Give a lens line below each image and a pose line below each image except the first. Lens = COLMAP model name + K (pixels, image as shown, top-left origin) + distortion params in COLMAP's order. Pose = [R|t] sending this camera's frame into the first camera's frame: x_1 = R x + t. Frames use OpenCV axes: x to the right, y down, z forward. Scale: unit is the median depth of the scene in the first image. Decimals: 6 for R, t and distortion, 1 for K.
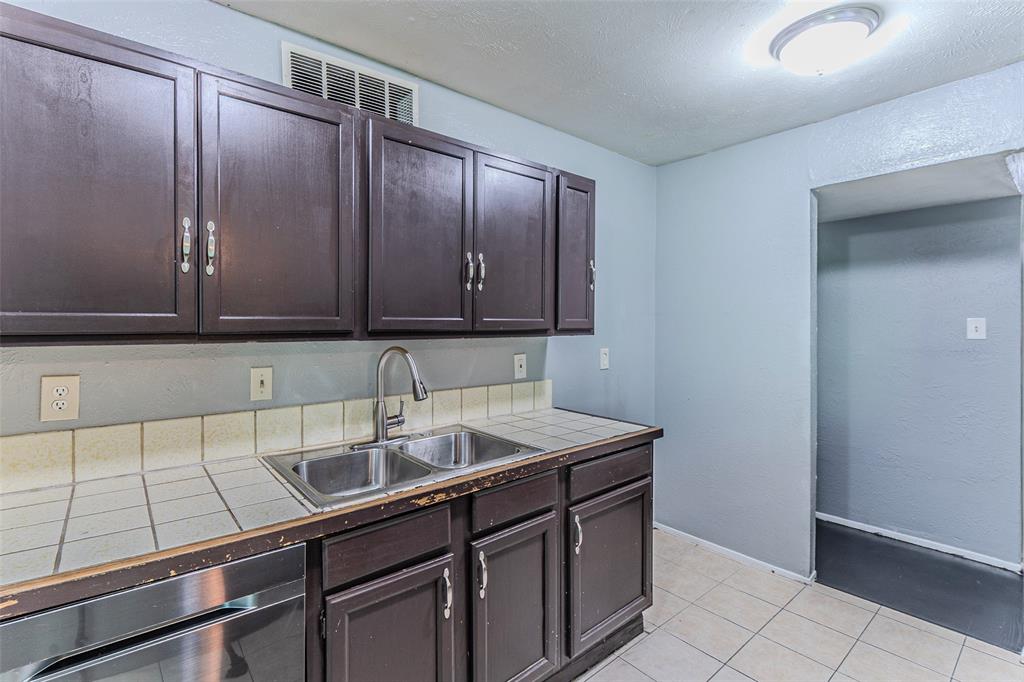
lens RADIAL K [[467.3, 0, 510.4], [0, 467.3, 331.8], [0, 0, 1]] dist [0.009428, 0.001070]
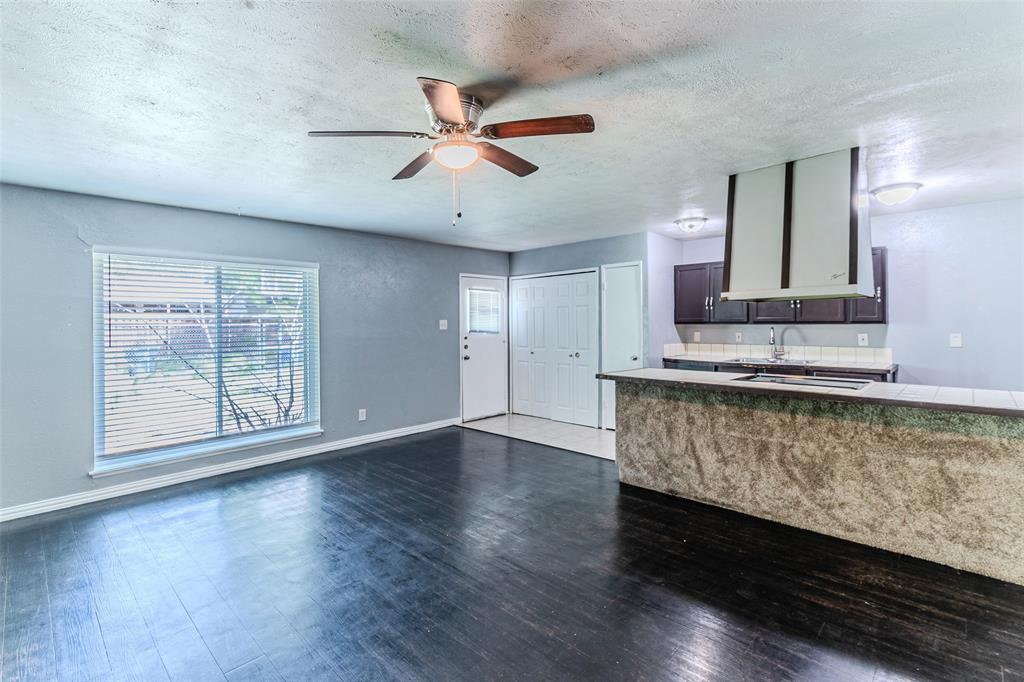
lens RADIAL K [[467.3, 0, 515.0], [0, 467.3, 332.4], [0, 0, 1]] dist [0.009428, 0.001070]
pose [[0.109227, 0.019586, -0.993824, 1.859704], [-0.004178, 0.999806, 0.019245, 0.010702], [0.994008, 0.002050, 0.109288, -0.704608]]
